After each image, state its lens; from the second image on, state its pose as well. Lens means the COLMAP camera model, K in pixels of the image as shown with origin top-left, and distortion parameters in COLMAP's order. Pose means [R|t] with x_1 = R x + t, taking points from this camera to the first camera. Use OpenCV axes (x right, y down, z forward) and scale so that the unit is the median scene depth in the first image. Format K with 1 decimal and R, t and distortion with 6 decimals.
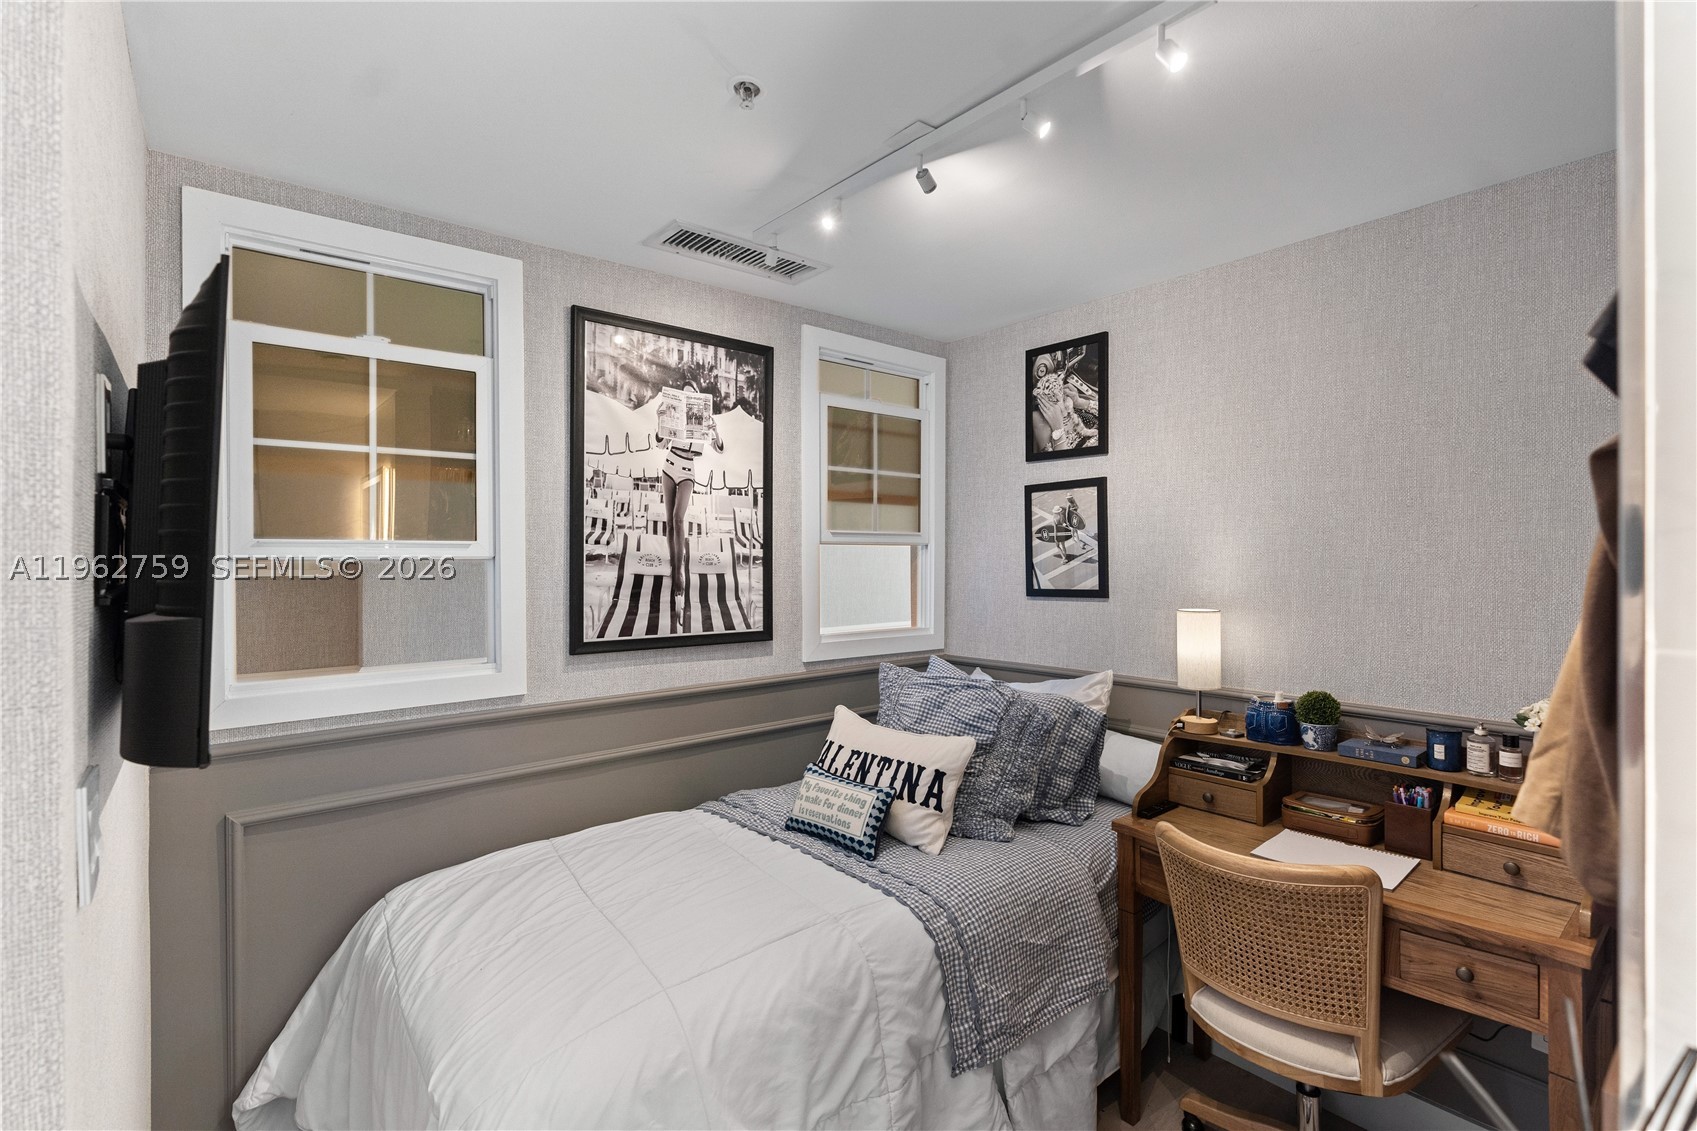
lens RADIAL K [[775.2, 0, 846.5], [0, 775.2, 558.7], [0, 0, 1]] dist [-0.009921, 0.005041]
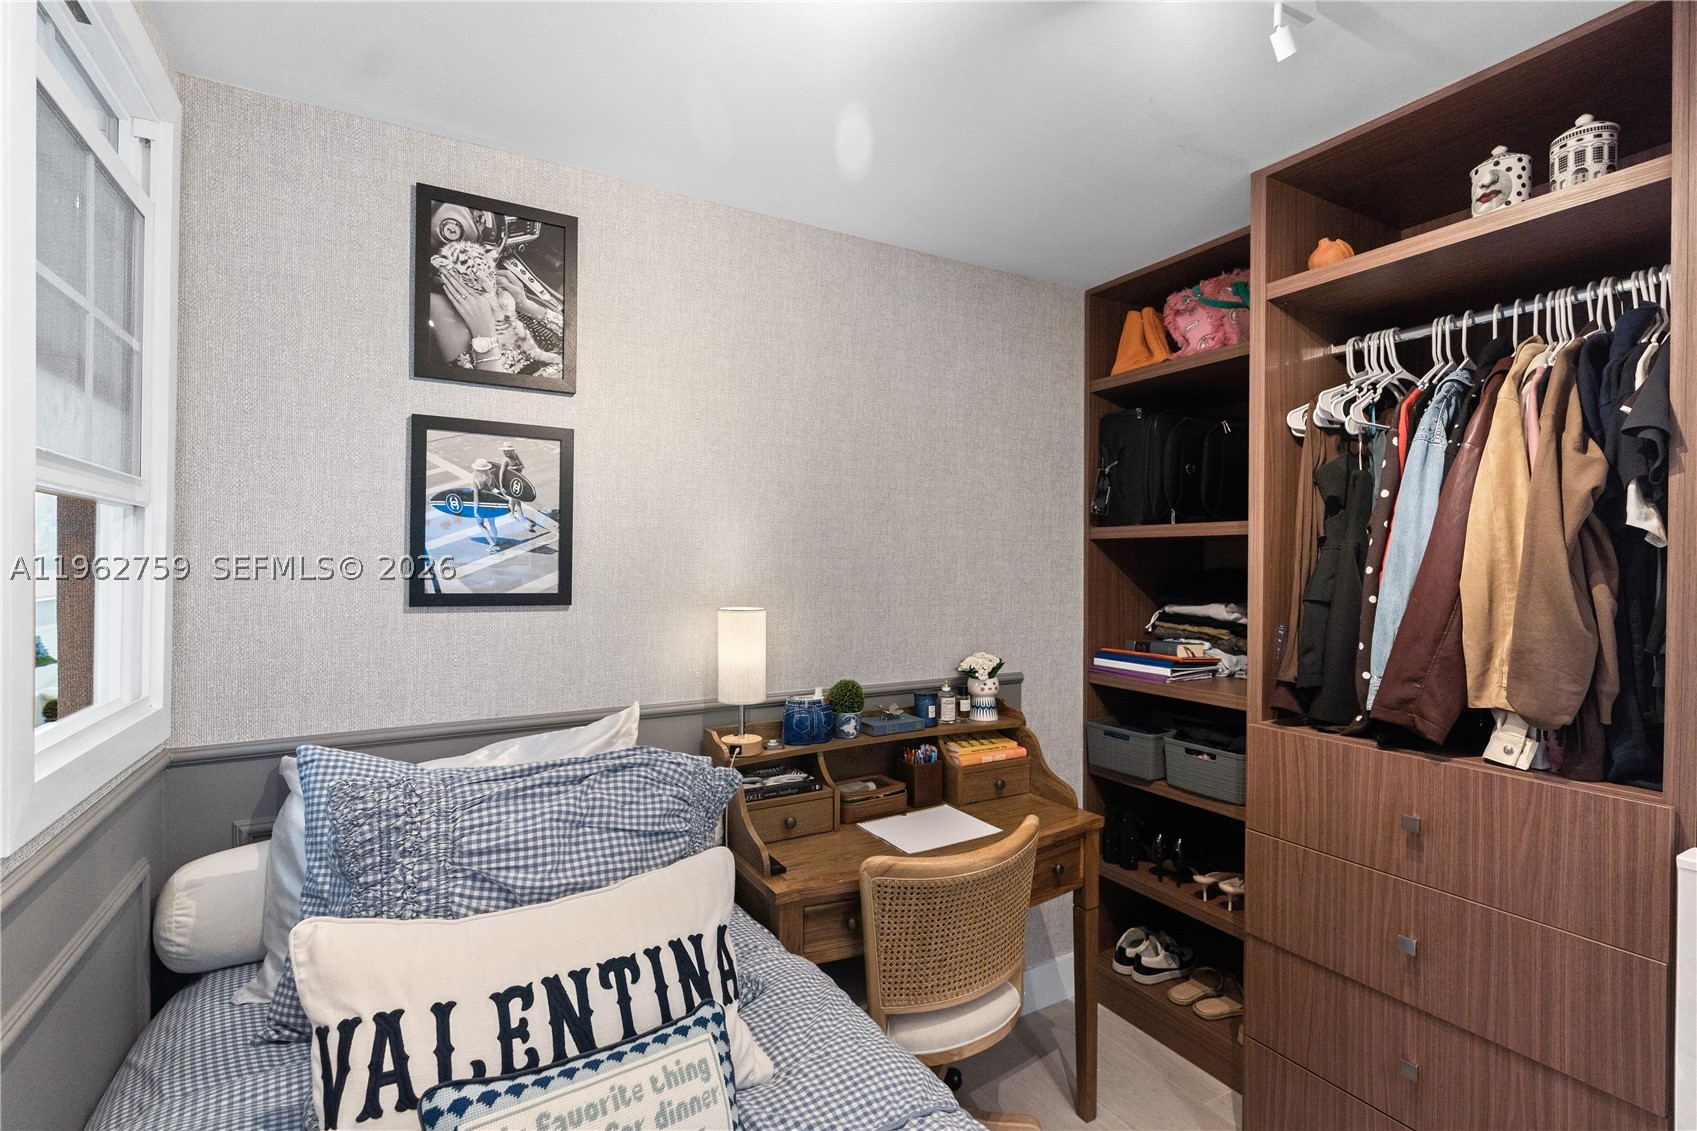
lens RADIAL K [[775.2, 0, 844.9], [0, 775.2, 571.7], [0, 0, 1]] dist [-0.009921, 0.005041]
pose [[0.186144, -0.004314, 0.982513, -0.399828], [-0.002586, 0.999985, 0.004881, 0.025793], [-0.982519, -0.003449, 0.186130, 0.838379]]
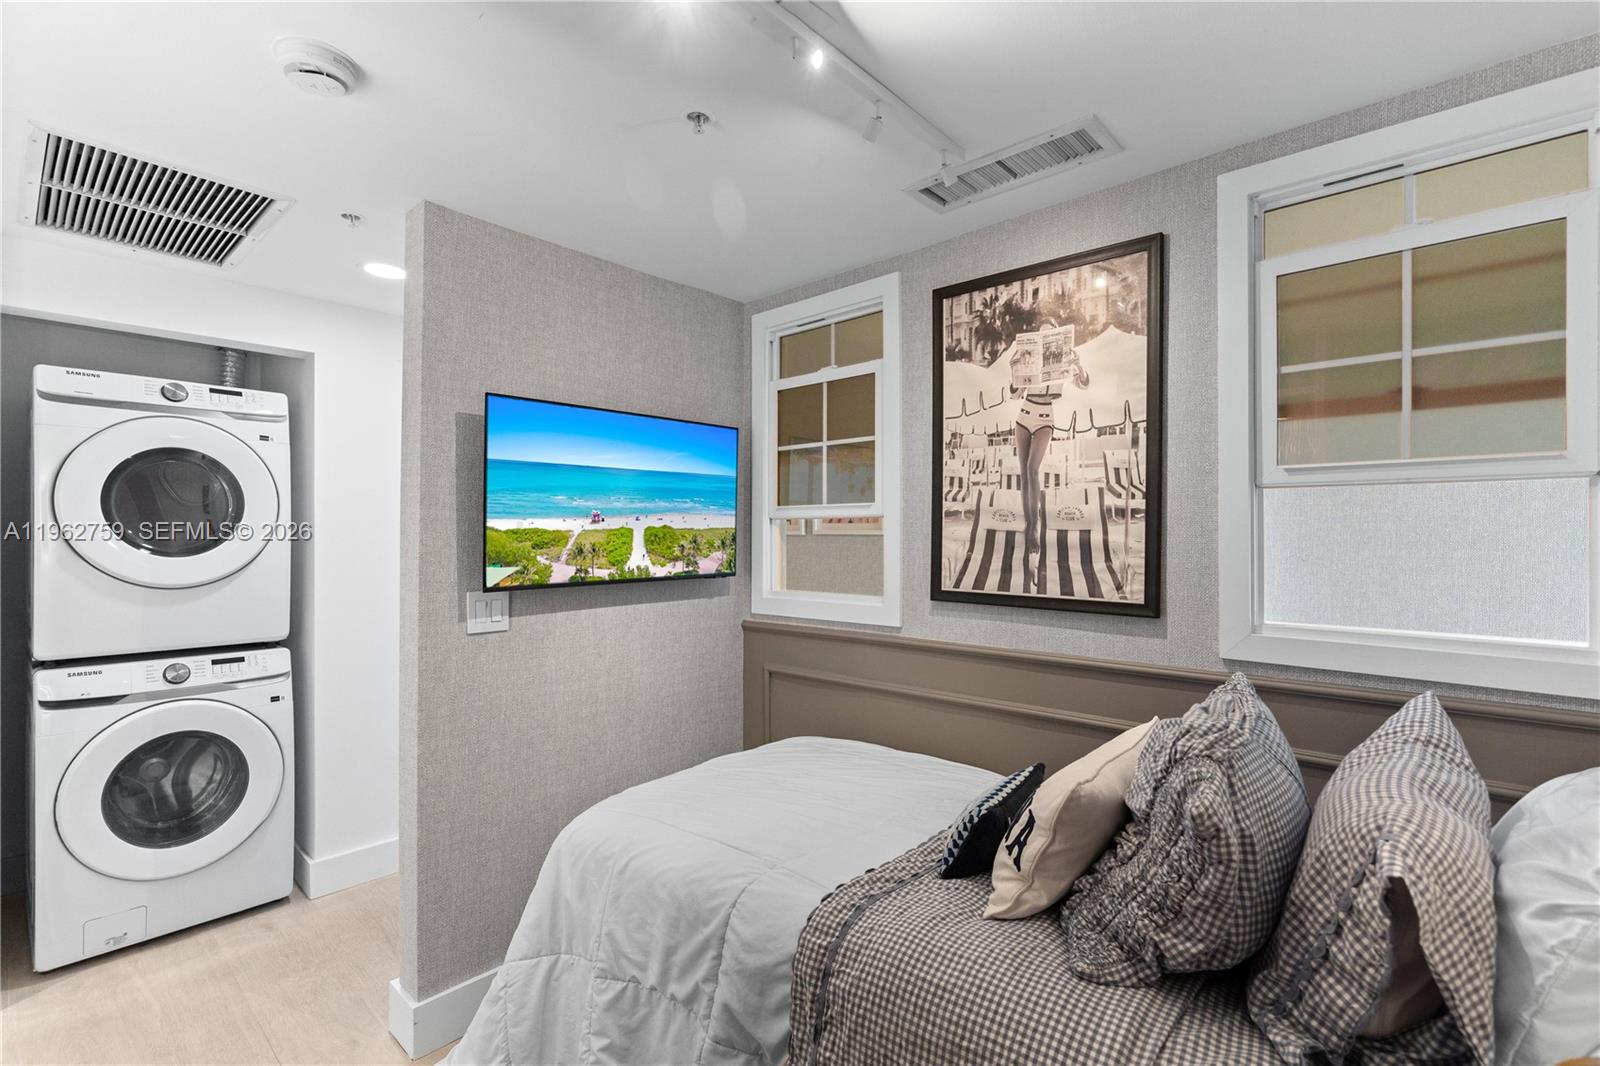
lens RADIAL K [[730.9, 0, 800.9], [0, 730.9, 533.4], [0, 0, 1]] dist [-0.009921, 0.005041]
pose [[0.141778, 0.002248, -0.989896, 0.579659], [-0.000608, 0.999997, 0.002184, 0.021238], [0.989898, 0.000292, 0.141779, 0.566184]]
